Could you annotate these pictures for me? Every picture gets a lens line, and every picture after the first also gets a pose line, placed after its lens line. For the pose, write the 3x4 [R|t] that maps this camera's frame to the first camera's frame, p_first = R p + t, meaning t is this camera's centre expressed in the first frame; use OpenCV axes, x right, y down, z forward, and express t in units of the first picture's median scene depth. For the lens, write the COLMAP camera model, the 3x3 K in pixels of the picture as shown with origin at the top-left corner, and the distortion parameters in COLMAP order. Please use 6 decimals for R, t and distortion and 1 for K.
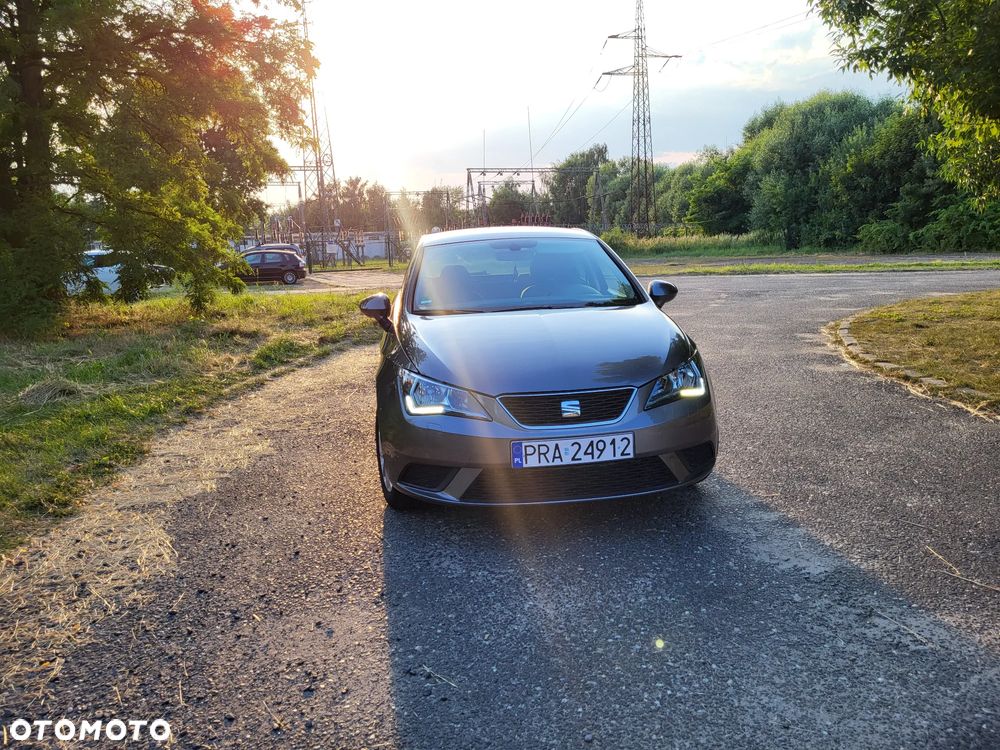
lens RADIAL K [[764.0, 0, 509.4], [0, 764.0, 358.8], [0, 0, 1]] dist [0.039323, -0.024852]
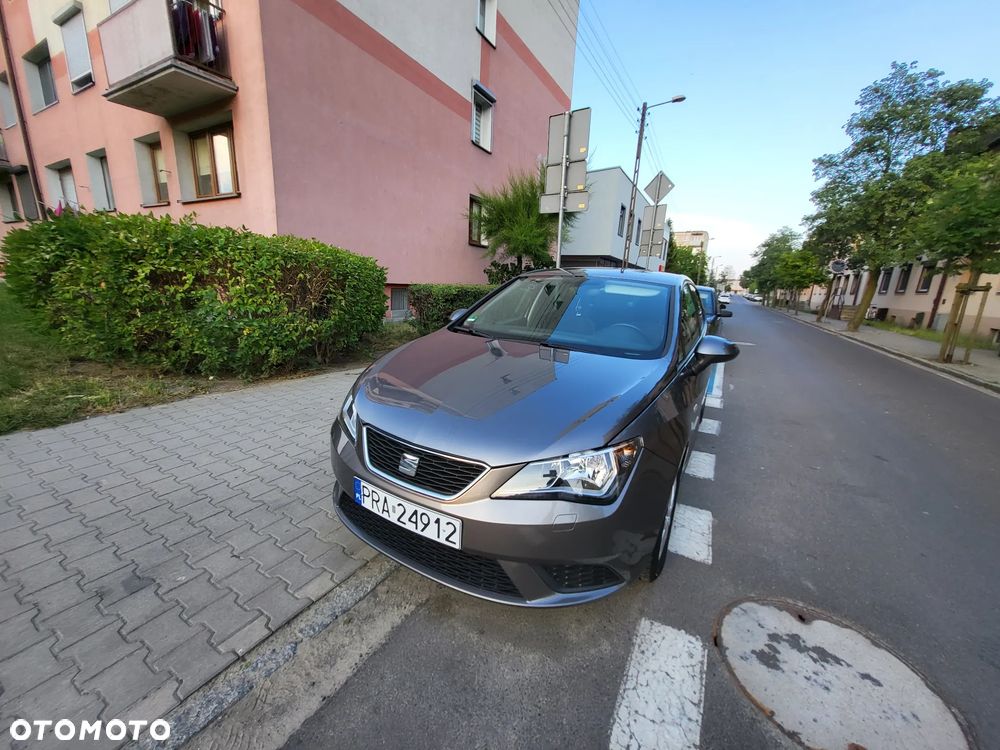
lens RADIAL K [[390.4, 0, 504.5], [0, 390.4, 377.9], [0, 0, 1]] dist [0.006378, -0.002104]
pose [[0.792416, 0.233340, -0.563586, 0.033629], [-0.181202, 0.972280, 0.147776, -0.009798], [0.582445, -0.014977, 0.812732, 0.060814]]
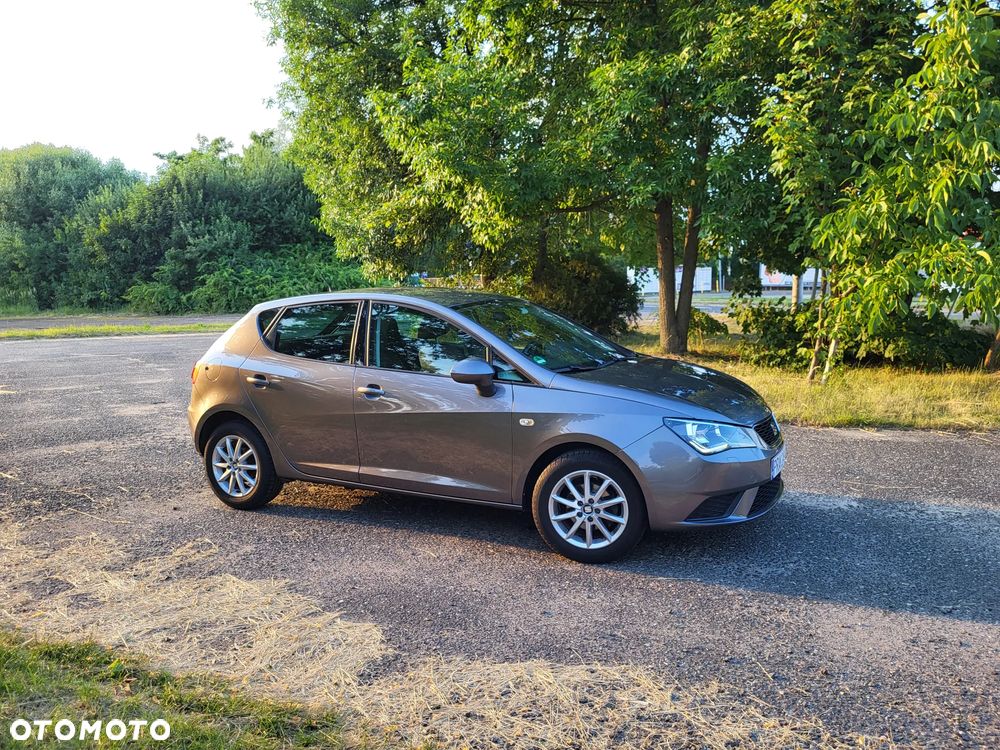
lens RADIAL K [[760.3, 0, 506.3], [0, 760.3, 365.1], [0, 0, 1]] dist [0.036702, -0.011043]
pose [[0.556635, -0.057947, 0.828734, -0.110438], [0.115703, 0.993249, -0.008264, -0.007626], [-0.822661, 0.100488, 0.559582, 0.054133]]
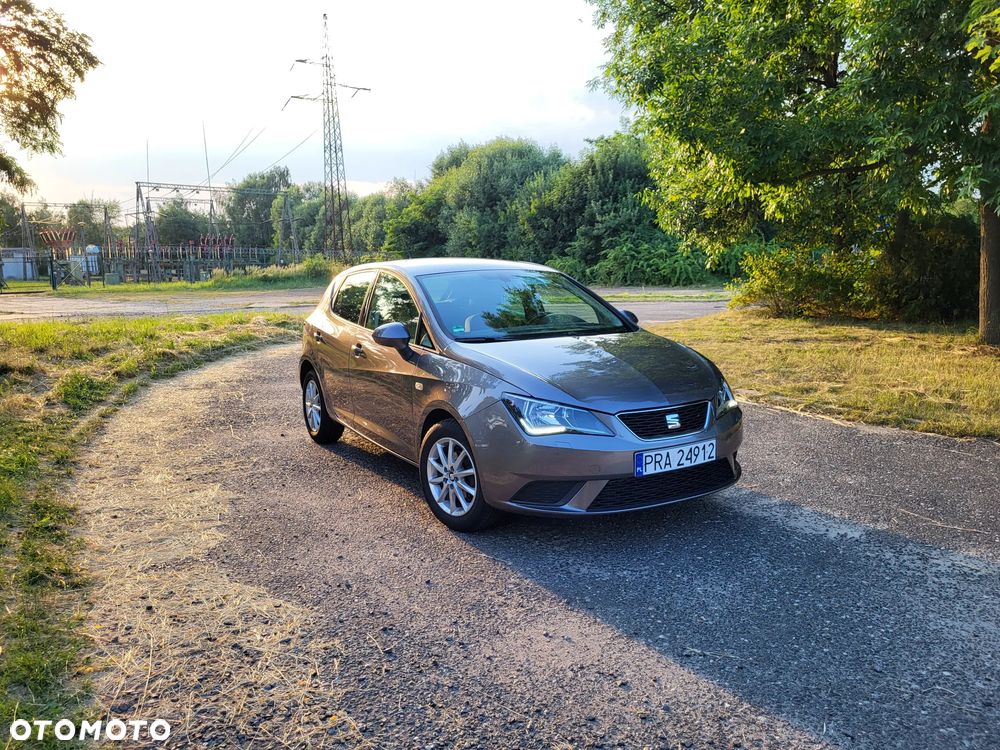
lens RADIAL K [[764.0, 0, 516.0], [0, 764.0, 360.3], [0, 0, 1]] dist [0.039323, -0.024852]
pose [[0.913396, -0.022048, 0.406475, -0.052260], [0.035530, 0.999039, -0.025650, -0.000488], [-0.405519, 0.037871, 0.913302, 0.002851]]
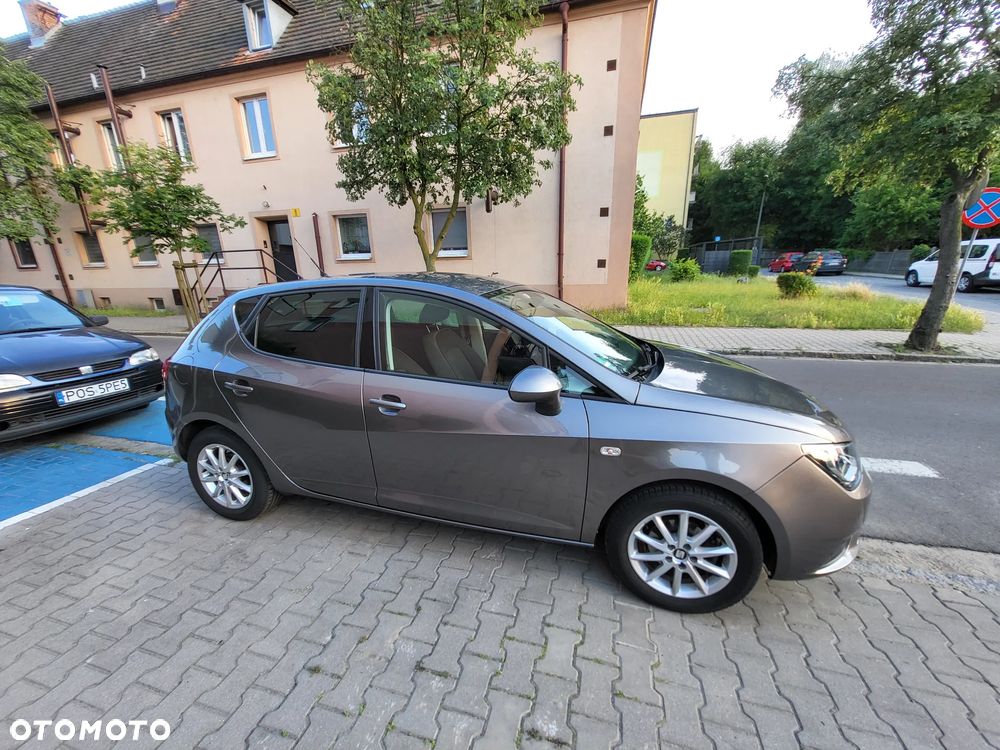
lens RADIAL K [[390.4, 0, 505.3], [0, 390.4, 373.3], [0, 0, 1]] dist [0.006378, -0.002104]
pose [[0.398010, -0.193891, 0.896658, -0.060166], [0.133626, 0.979239, 0.152433, -0.016201], [-0.907597, 0.059147, 0.415655, 0.105118]]
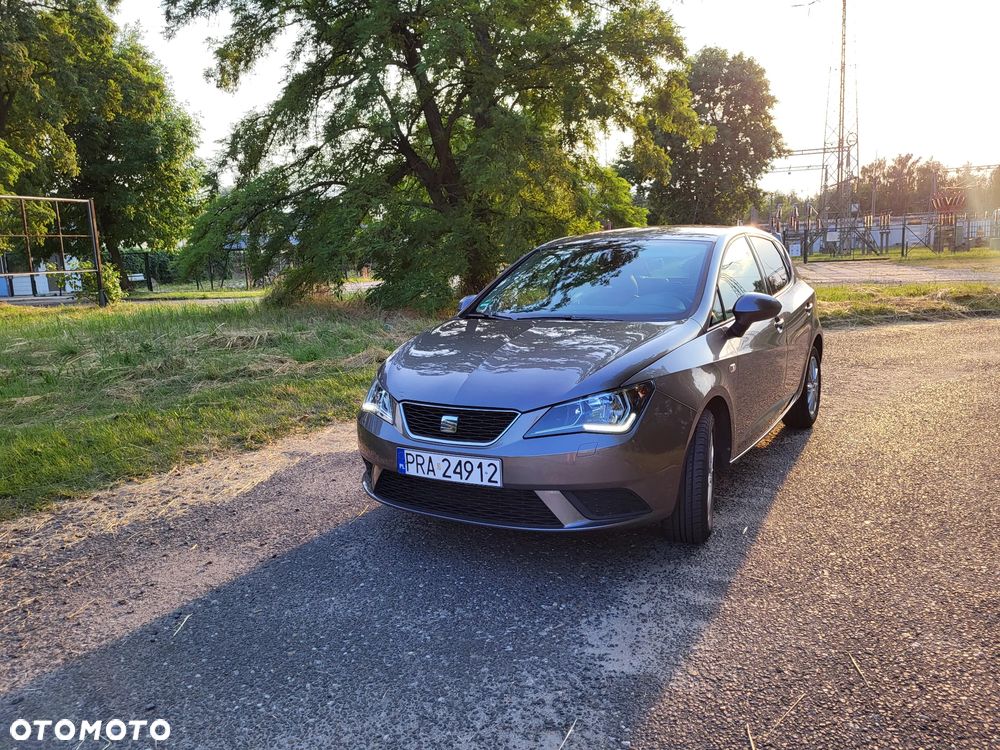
lens RADIAL K [[764.0, 0, 498.1], [0, 764.0, 380.3], [0, 0, 1]] dist [0.039323, -0.024852]
pose [[0.777977, 0.114847, -0.617707, 0.062095], [-0.087913, 0.993378, 0.073971, -0.005759], [0.622112, -0.003243, 0.782922, 0.023998]]
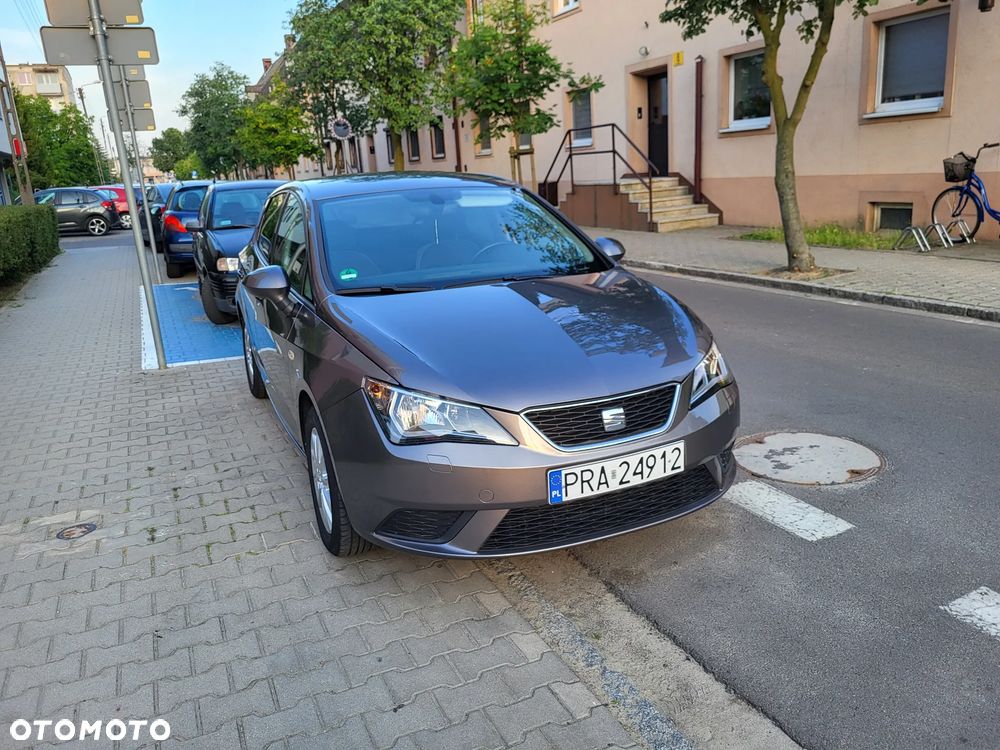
lens RADIAL K [[764.0, 0, 510.3], [0, 764.0, 358.3], [0, 0, 1]] dist [0.039323, -0.024852]
pose [[0.953656, -0.073389, 0.291811, -0.020934], [0.049380, 0.994823, 0.088814, -0.006079], [-0.296819, -0.070288, 0.952344, 0.025290]]
